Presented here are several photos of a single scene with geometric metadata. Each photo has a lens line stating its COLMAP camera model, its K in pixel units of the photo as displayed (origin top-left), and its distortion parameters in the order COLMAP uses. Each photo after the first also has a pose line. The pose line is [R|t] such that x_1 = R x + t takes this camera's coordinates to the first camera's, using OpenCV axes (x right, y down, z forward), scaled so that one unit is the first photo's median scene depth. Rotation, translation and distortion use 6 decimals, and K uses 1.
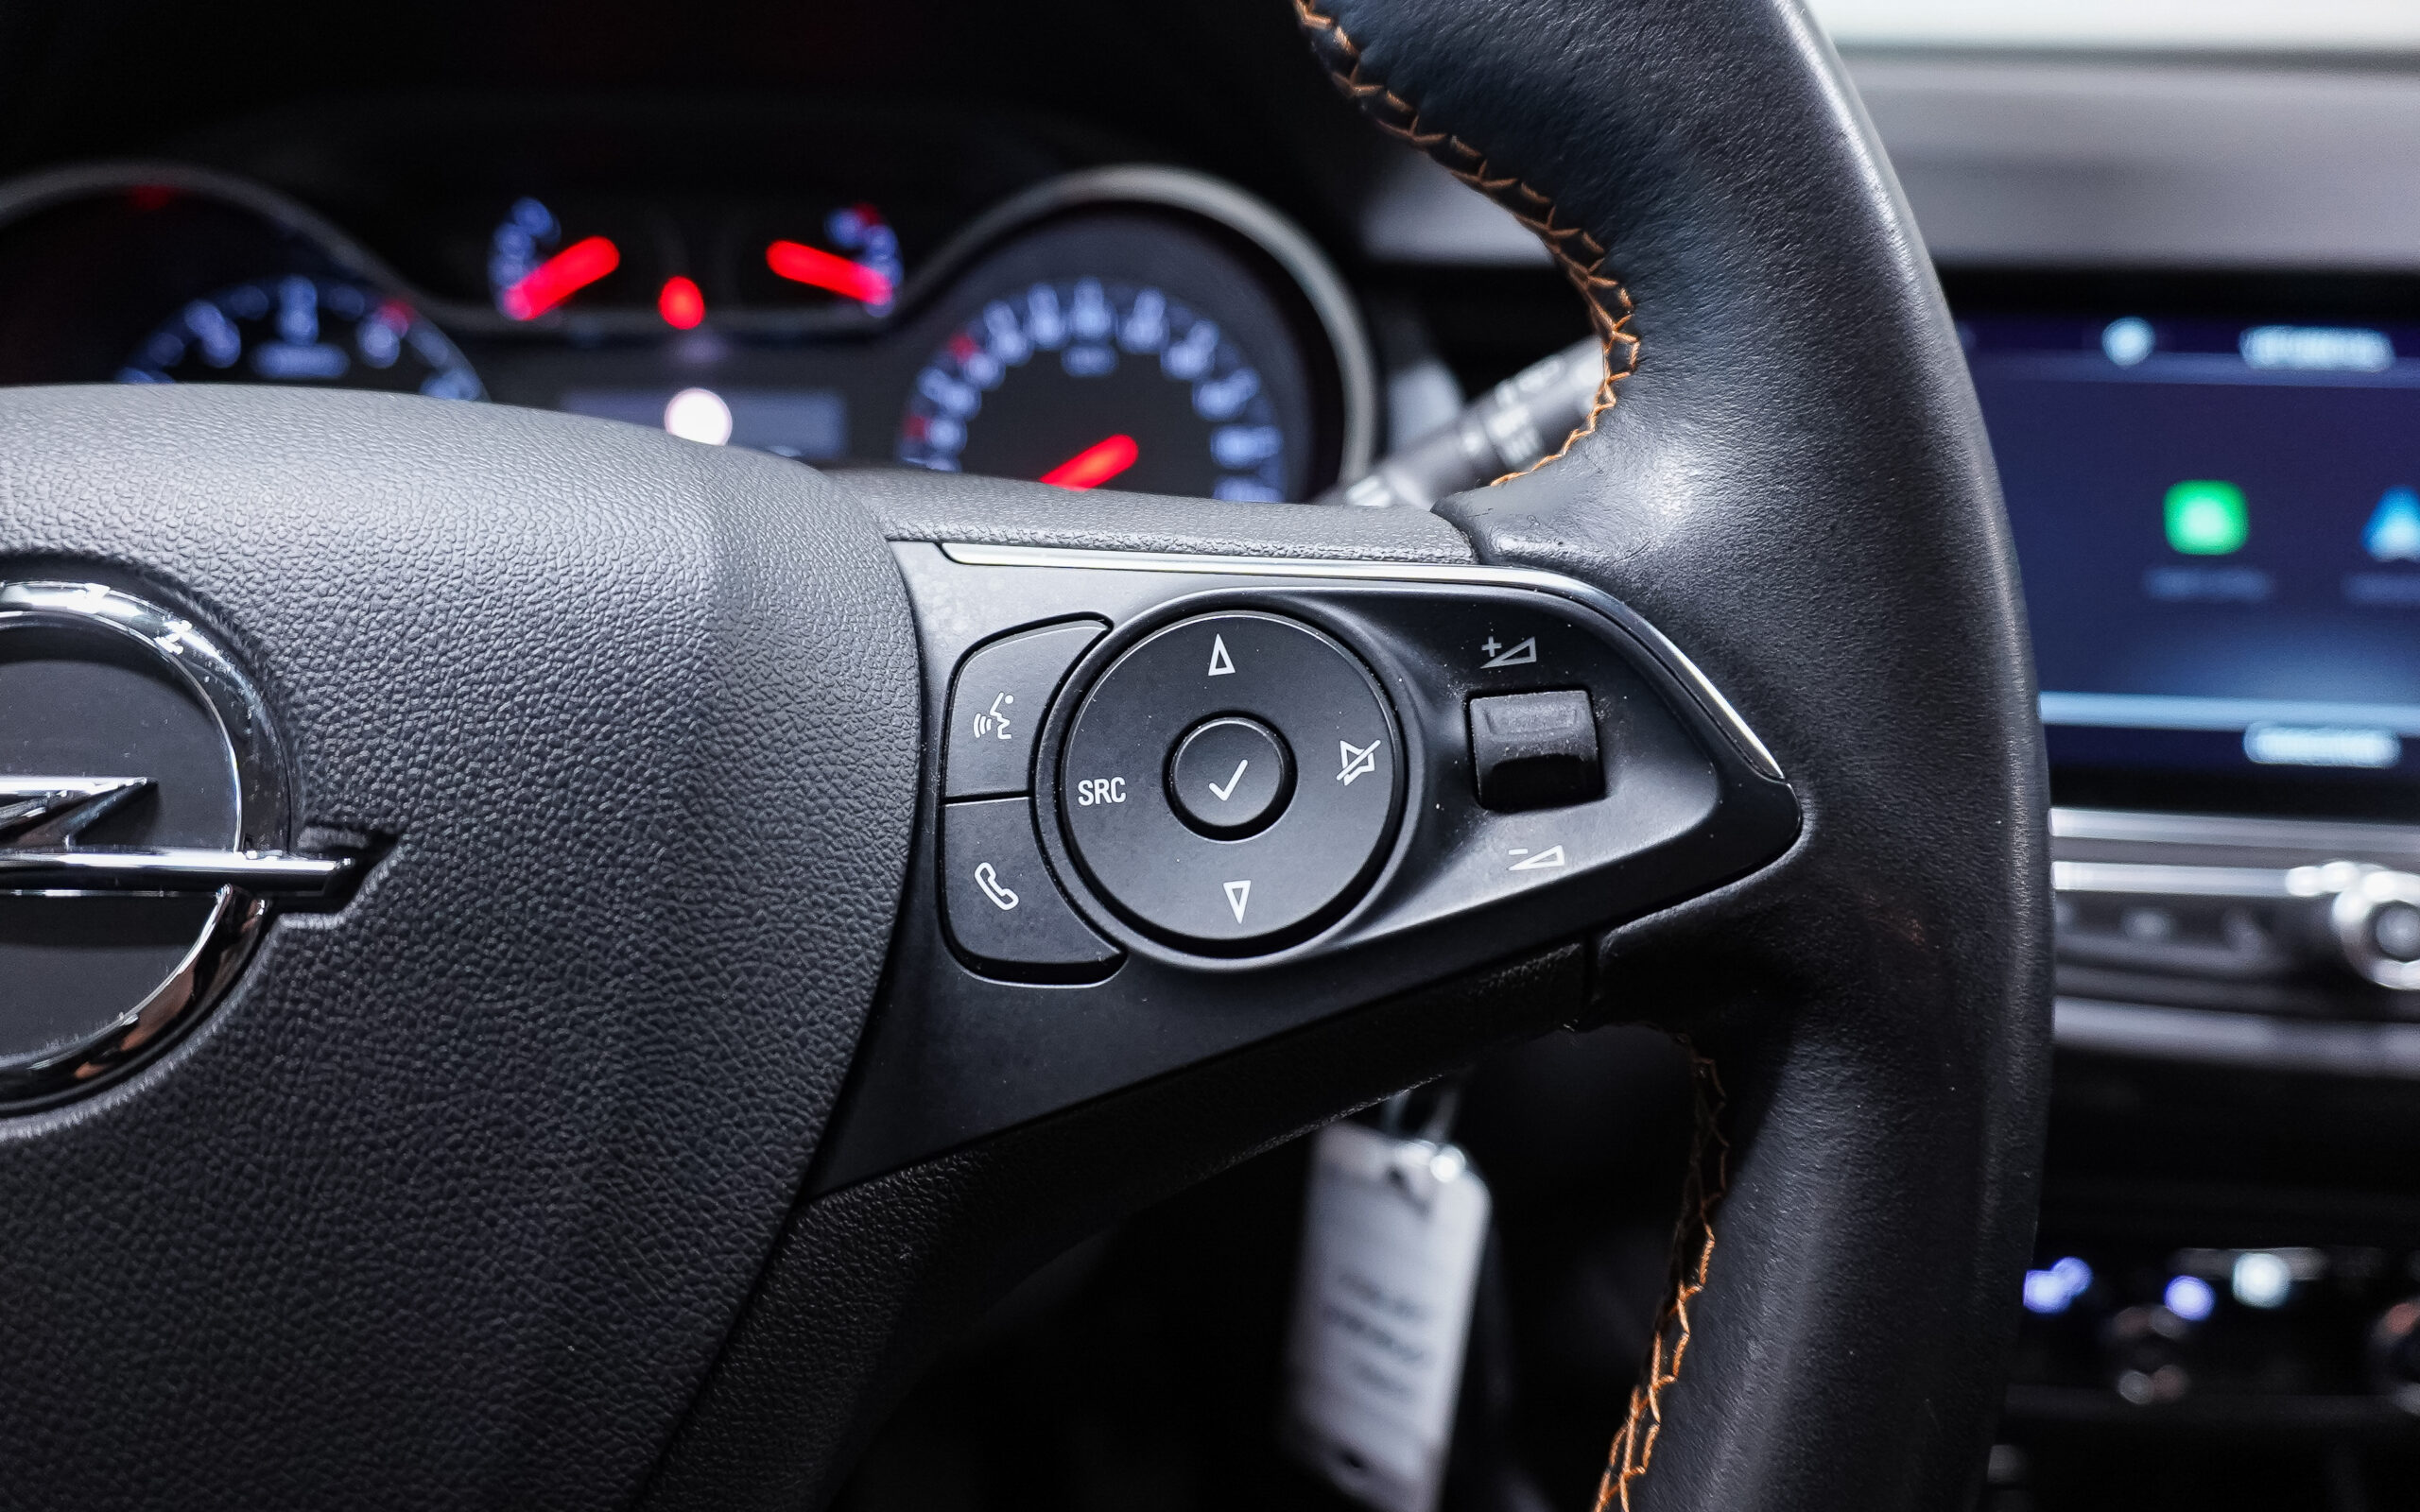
lens RADIAL K [[1654.0, 0, 1126.0], [0, 1654.0, 762.0], [0, 0, 1]] dist [-0.018864, 0.021005]
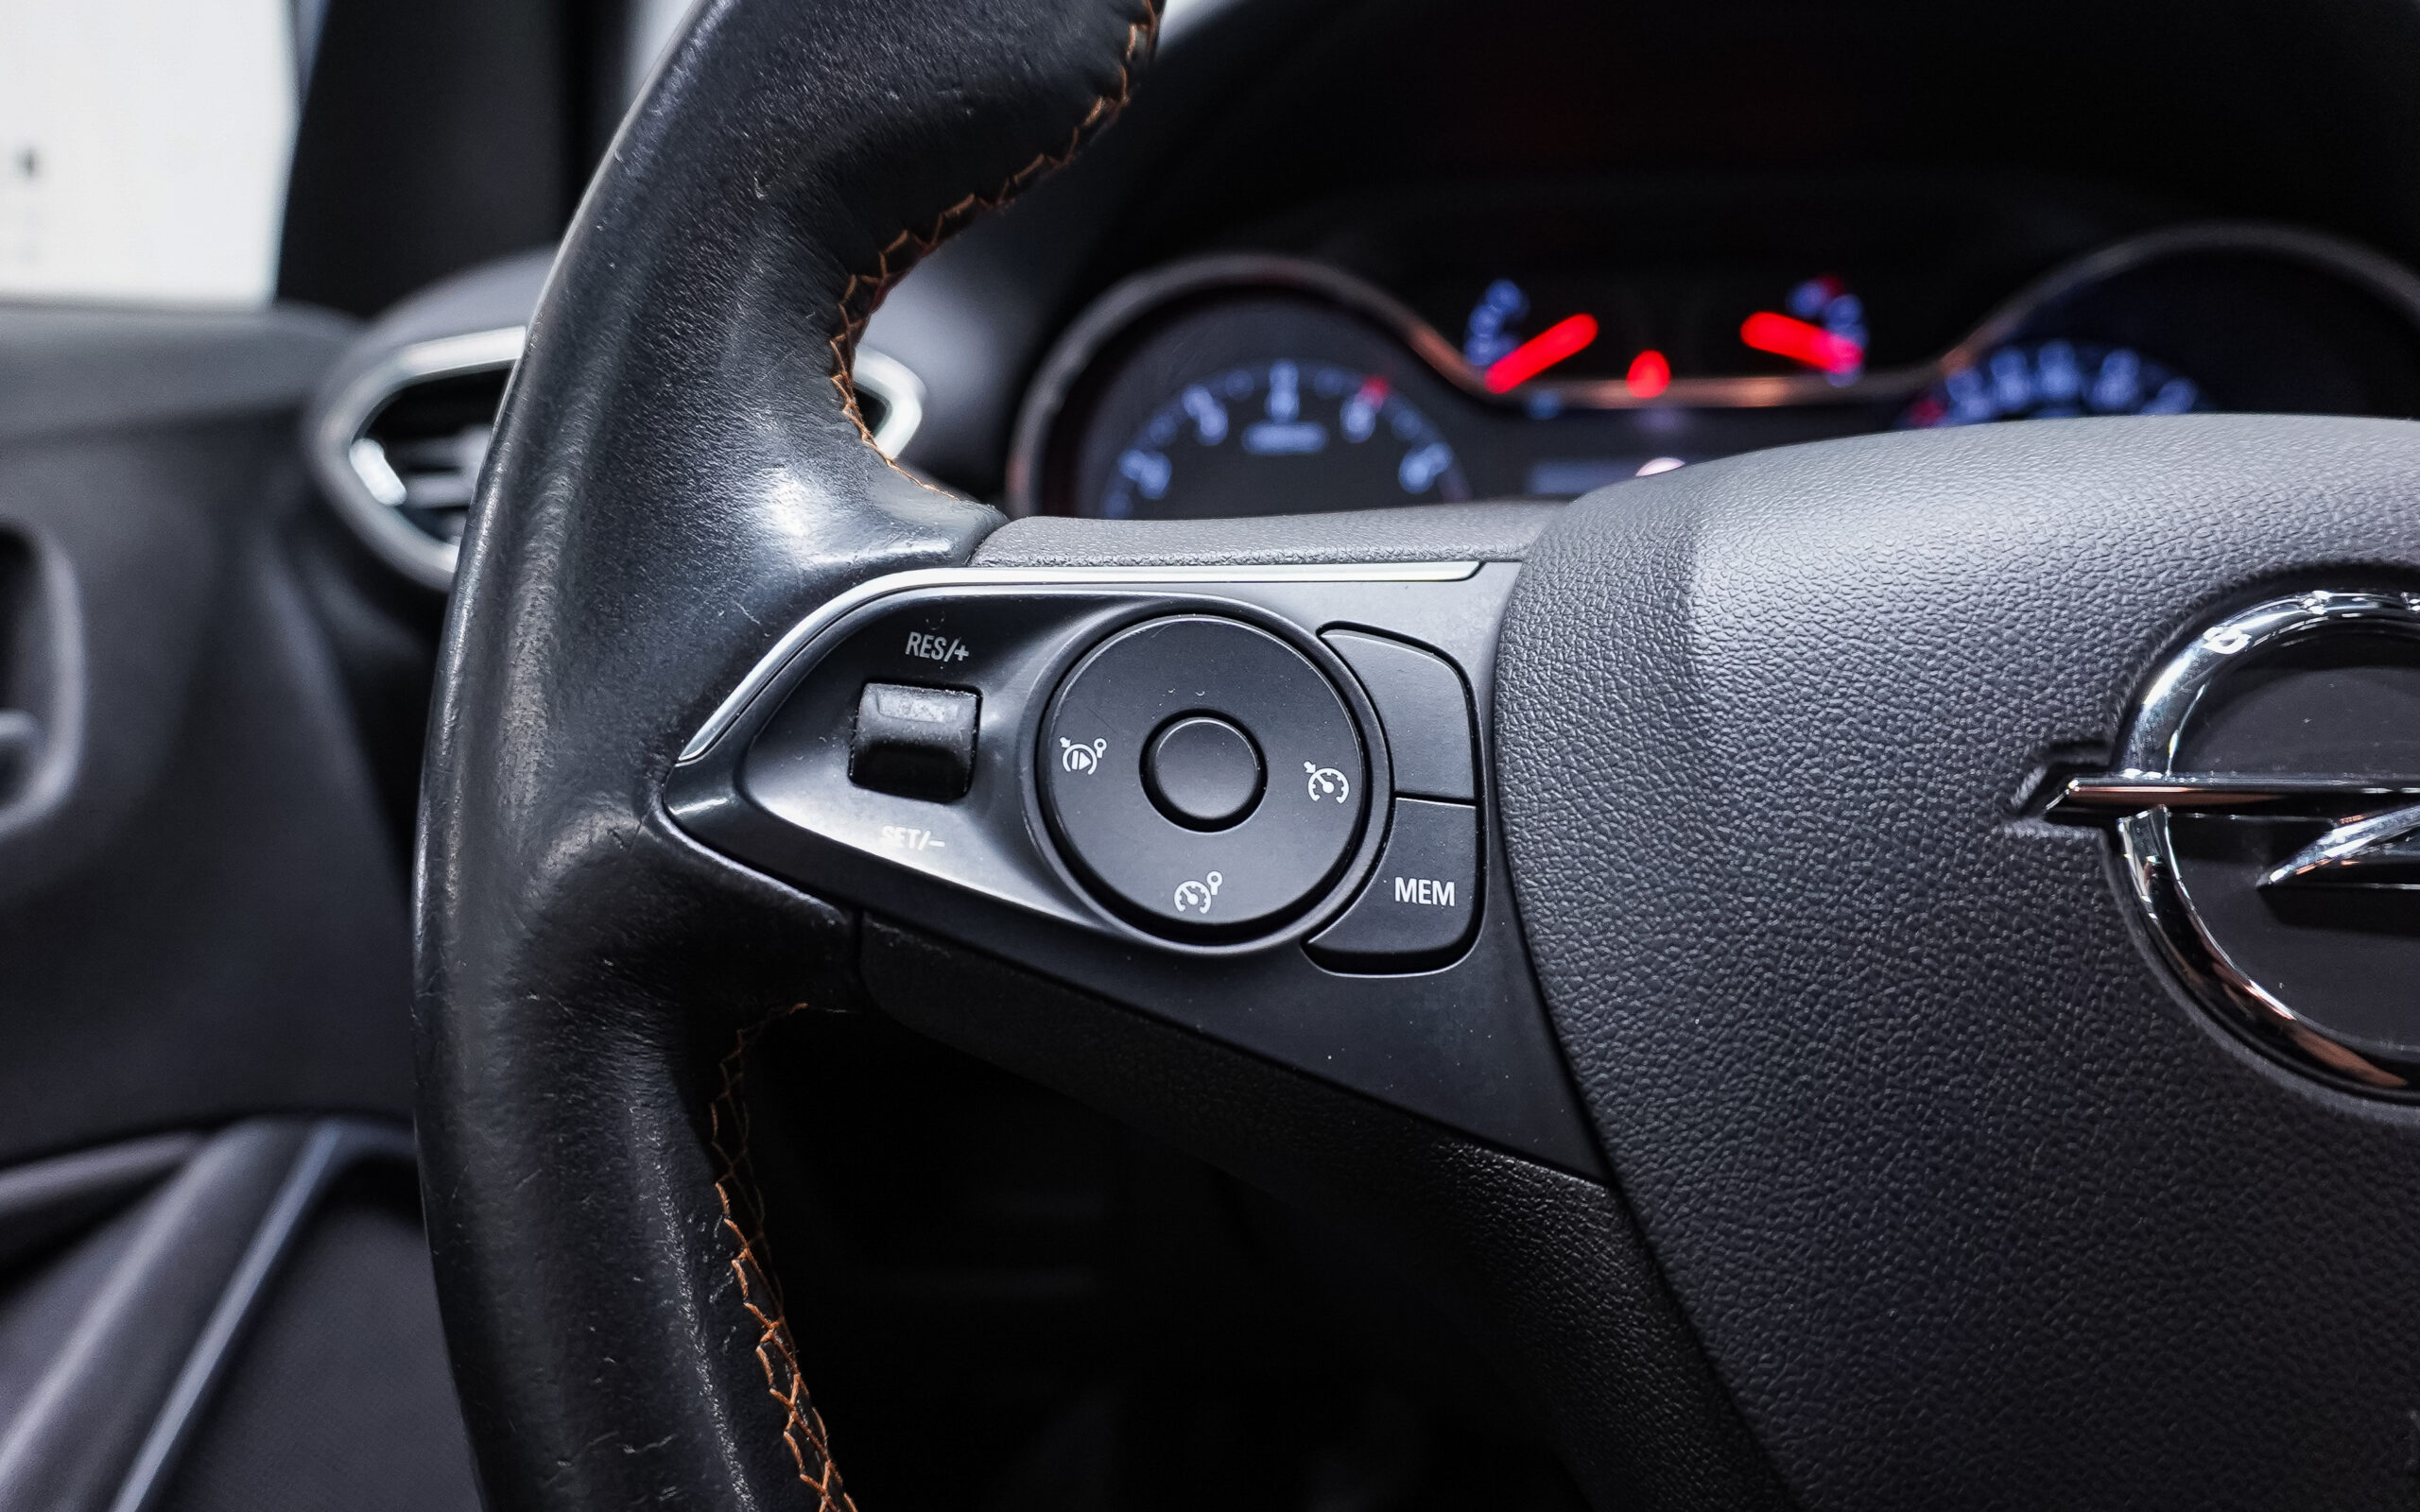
lens RADIAL K [[1654.0, 0, 1148.1], [0, 1654.0, 781.2], [0, 0, 1]] dist [-0.018864, 0.021005]
pose [[0.990956, 0.002611, -0.134160, -0.442778], [-0.008667, 0.998968, -0.044578, 0.022343], [0.133906, 0.045337, 0.989956, -0.045511]]
